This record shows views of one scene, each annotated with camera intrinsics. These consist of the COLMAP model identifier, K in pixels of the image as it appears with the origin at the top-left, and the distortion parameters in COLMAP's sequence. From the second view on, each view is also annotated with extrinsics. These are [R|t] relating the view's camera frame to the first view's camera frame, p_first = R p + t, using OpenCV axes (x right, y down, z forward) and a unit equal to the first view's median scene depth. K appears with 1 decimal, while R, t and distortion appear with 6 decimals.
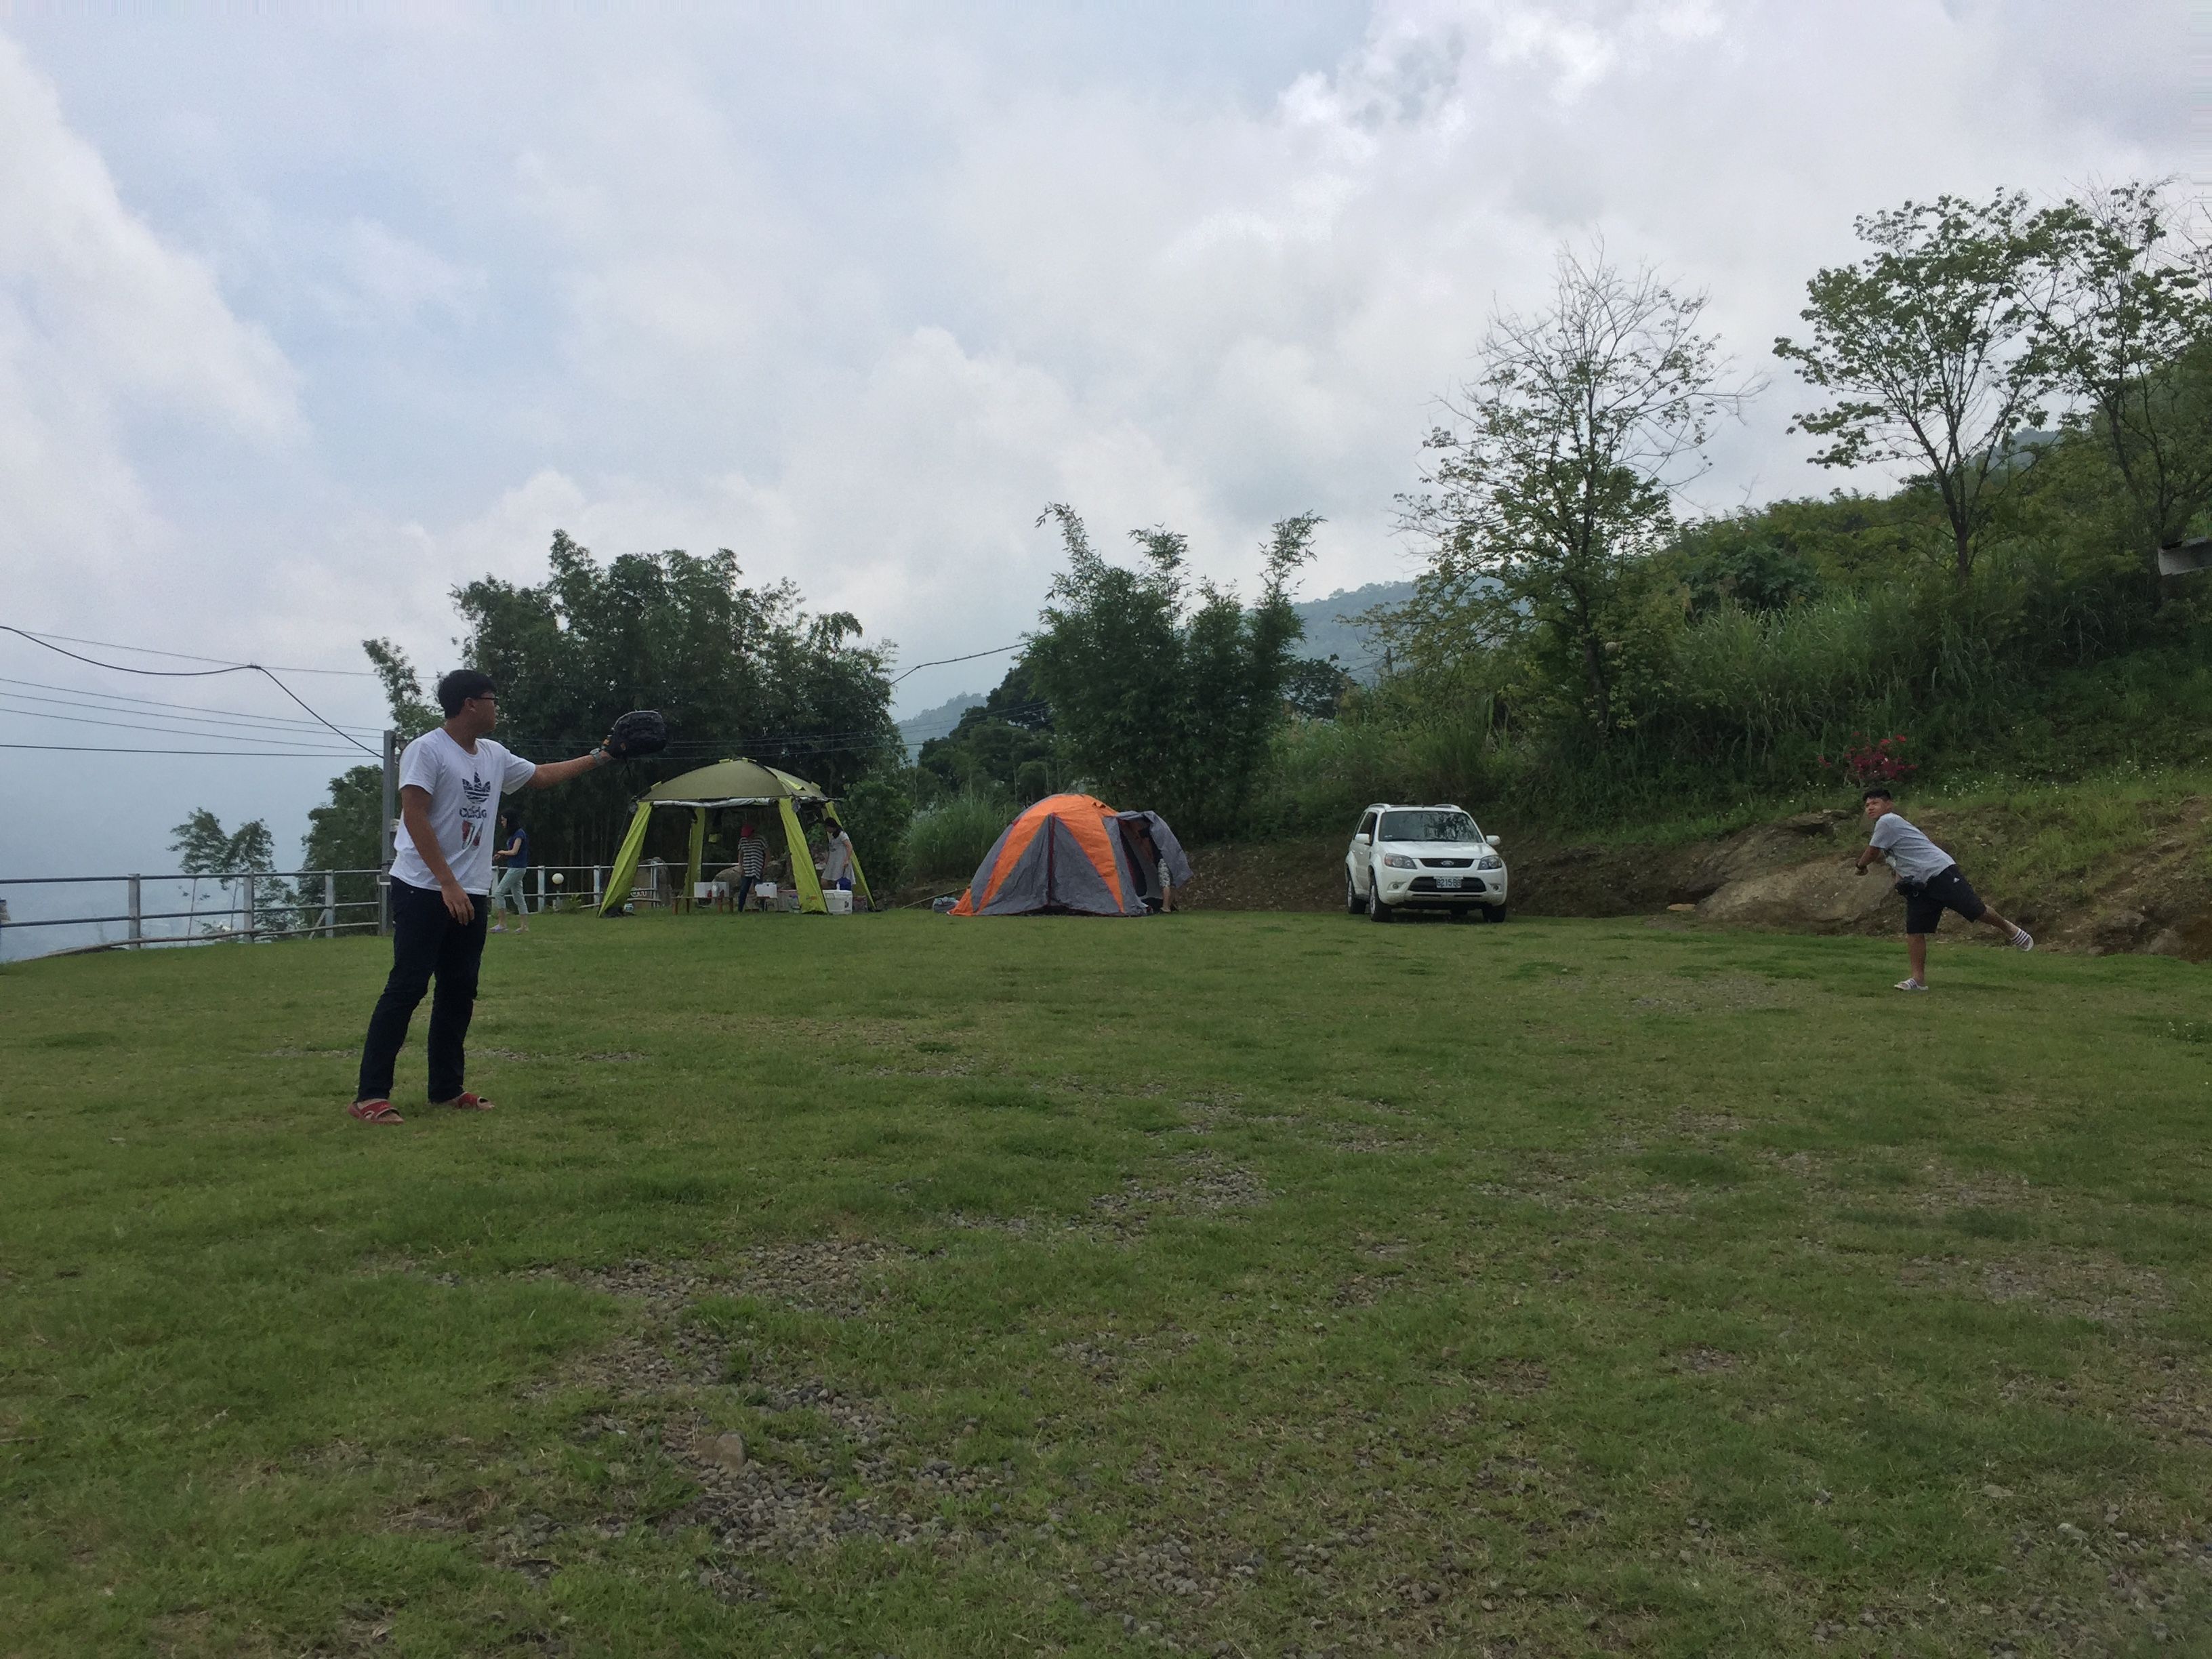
lens RADIAL K [[1841.4, 0, 1090.4], [0, 1841.4, 791.0], [0, 0, 1]] dist [0.052347, -0.077041]
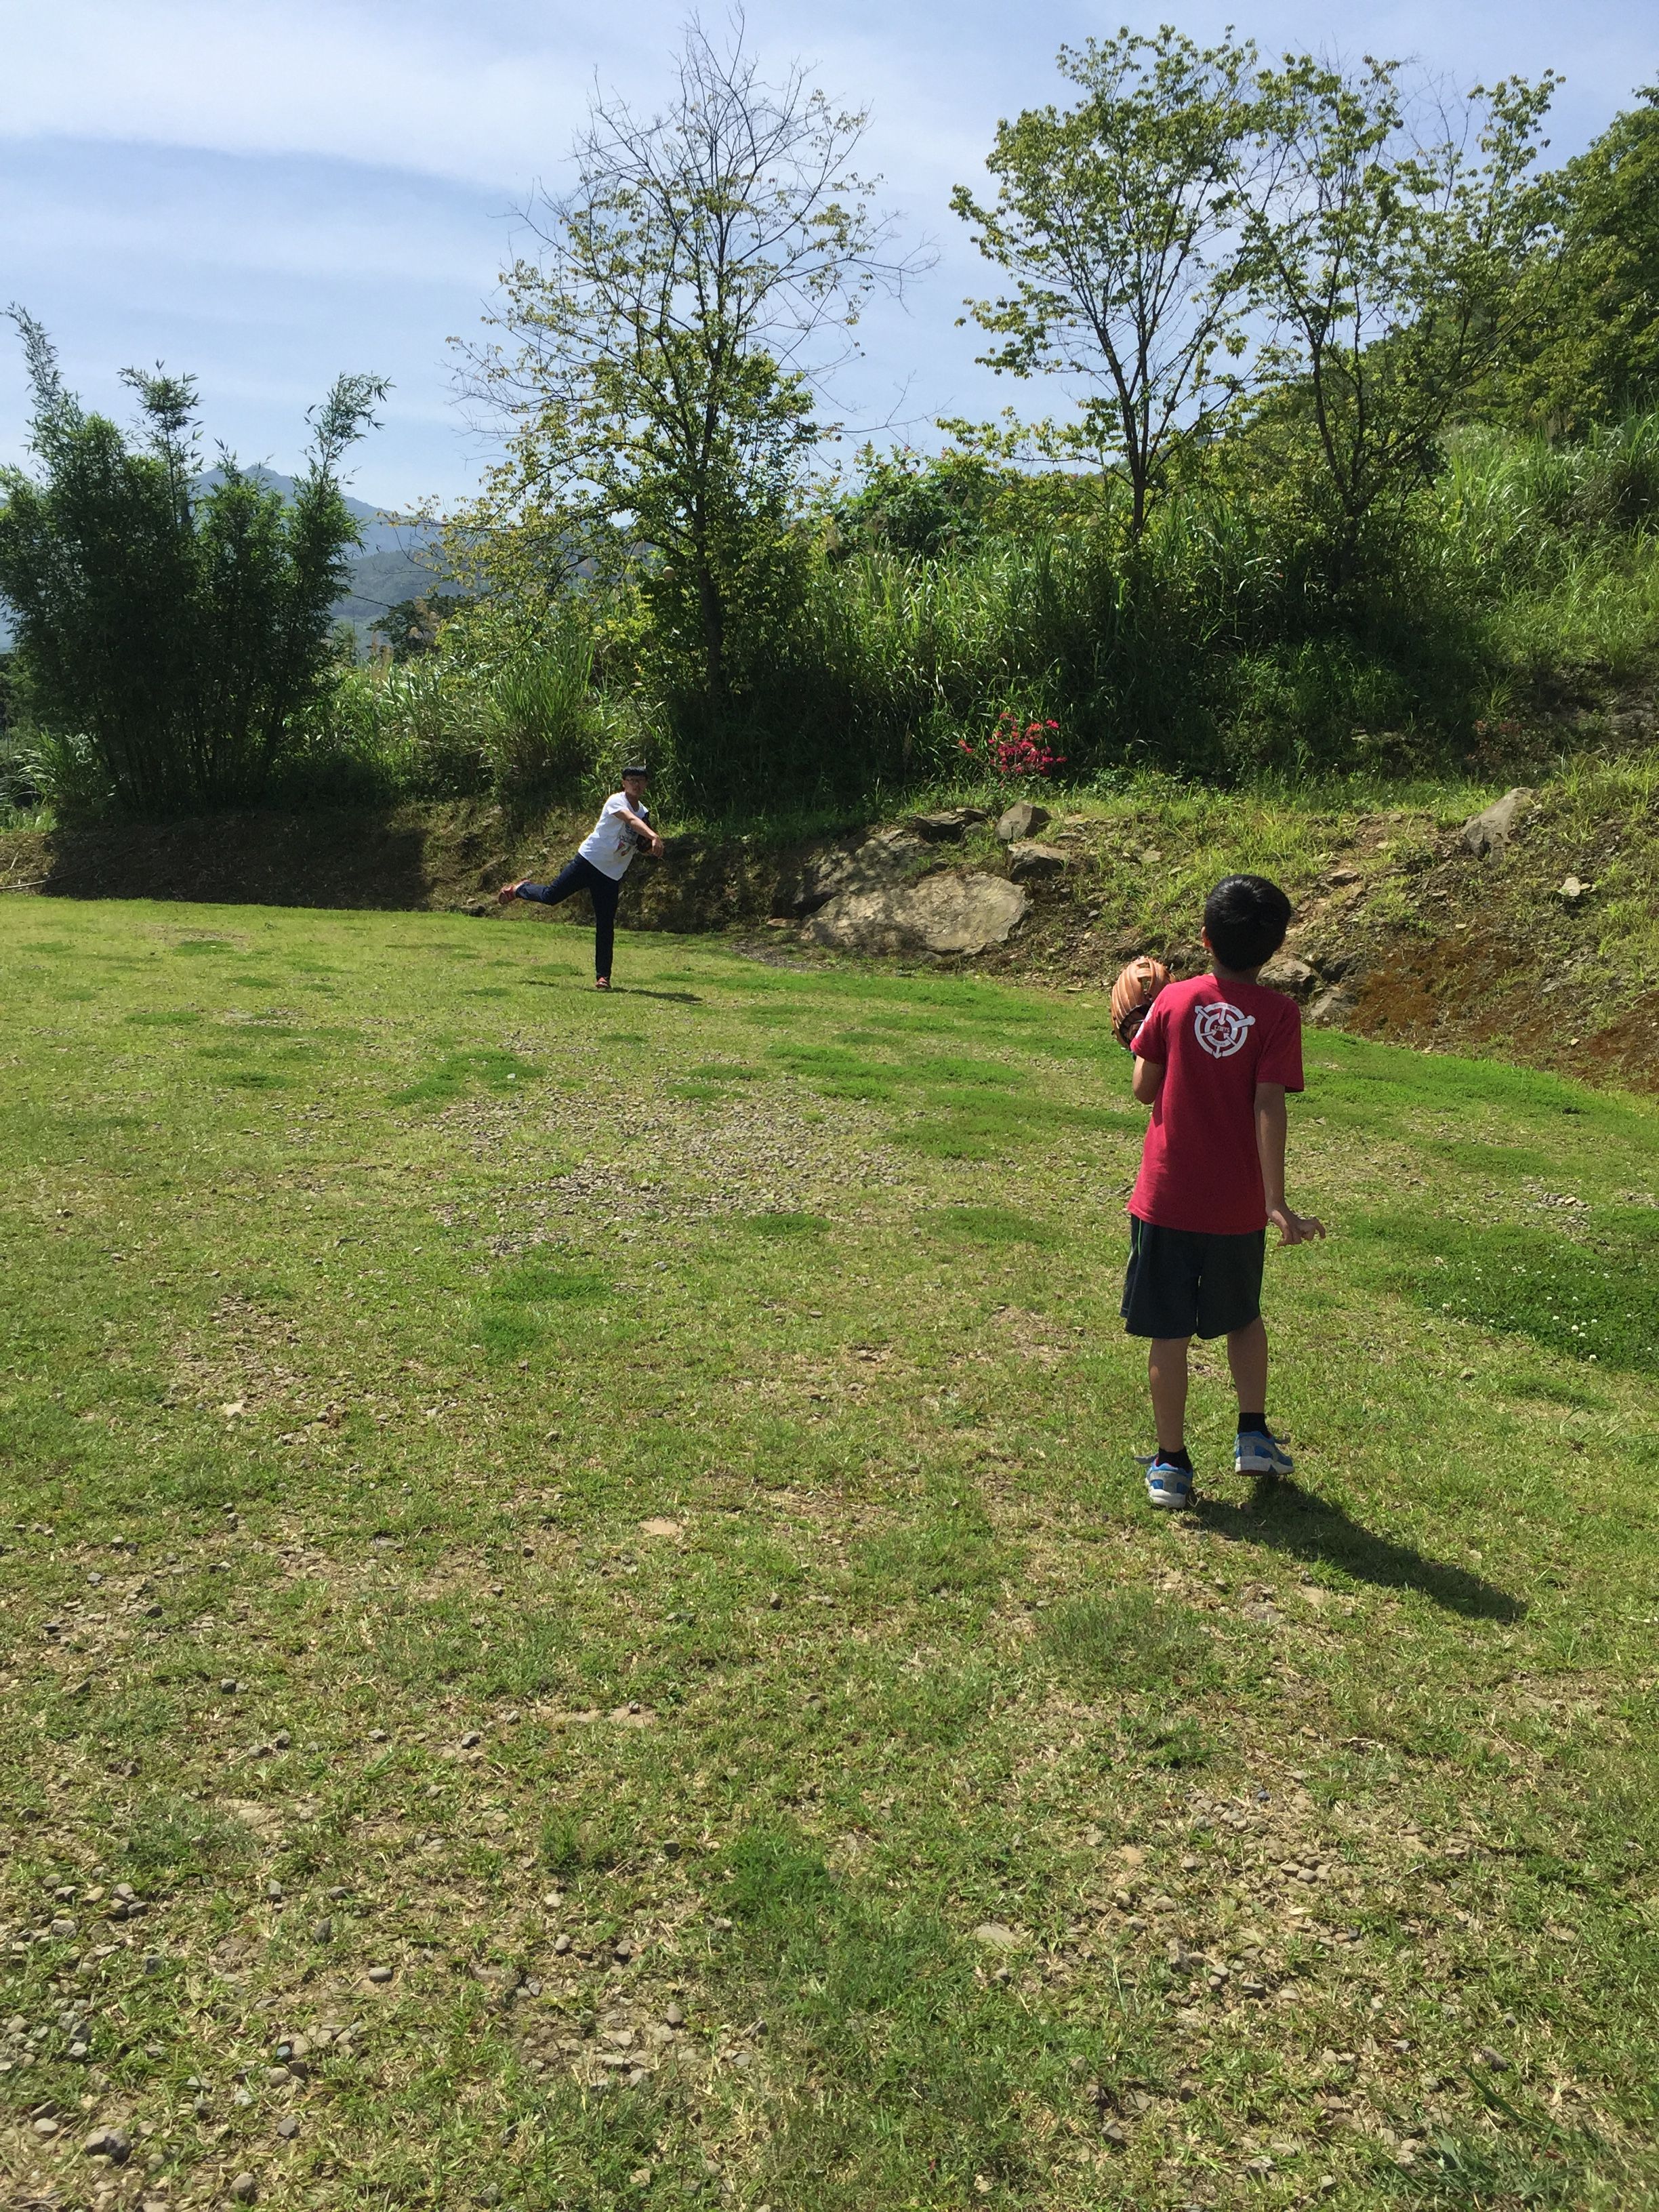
lens RADIAL K [[1841.4, 0, 813.8], [0, 1841.4, 1140.1], [0, 0, 1]] dist [0.052347, -0.077041]
pose [[0.958676, 0.000824, 0.284500, 0.097470], [-0.058255, 0.979377, 0.193463, -0.000524], [-0.278473, -0.202041, 0.938953, 0.211740]]
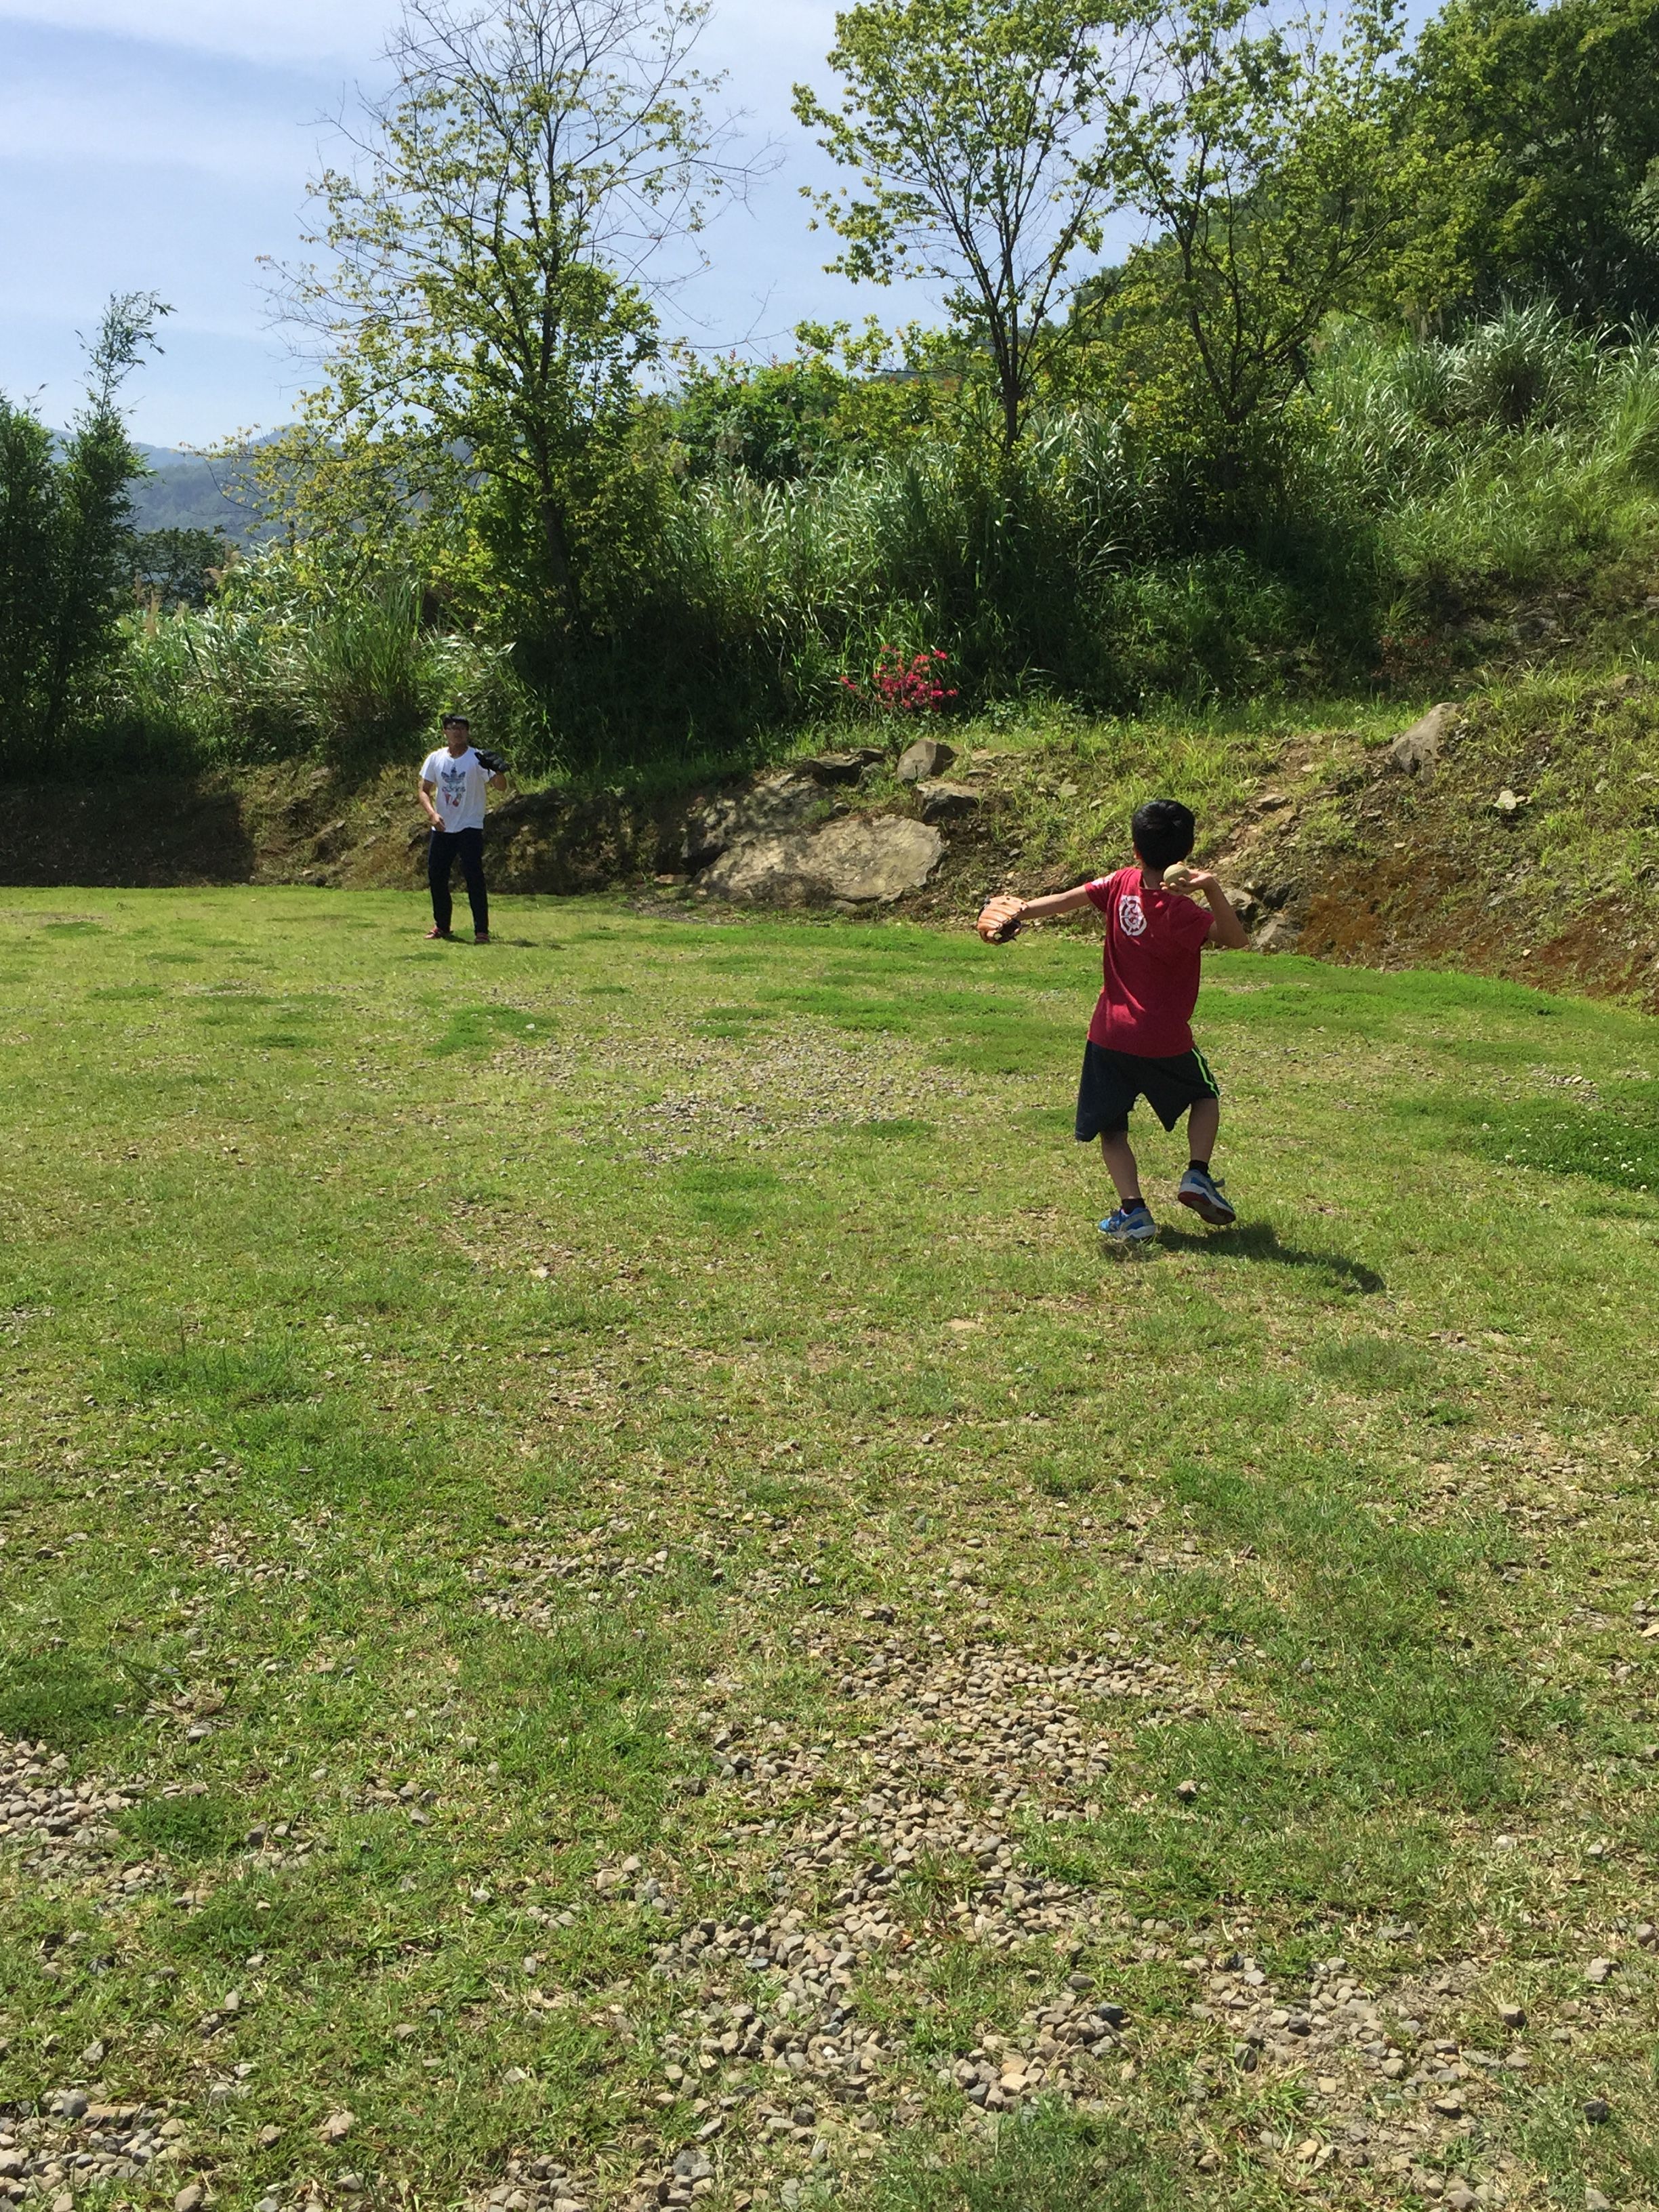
lens RADIAL K [[2112.3, 0, 829.5], [0, 2112.3, 1106.0], [0, 0, 1]] dist [0.070094, -0.071455]
pose [[0.924457, -0.048535, 0.378184, 0.048047], [-0.020017, 0.984319, 0.175256, 0.001948], [-0.380760, -0.169587, 0.908989, 0.175861]]
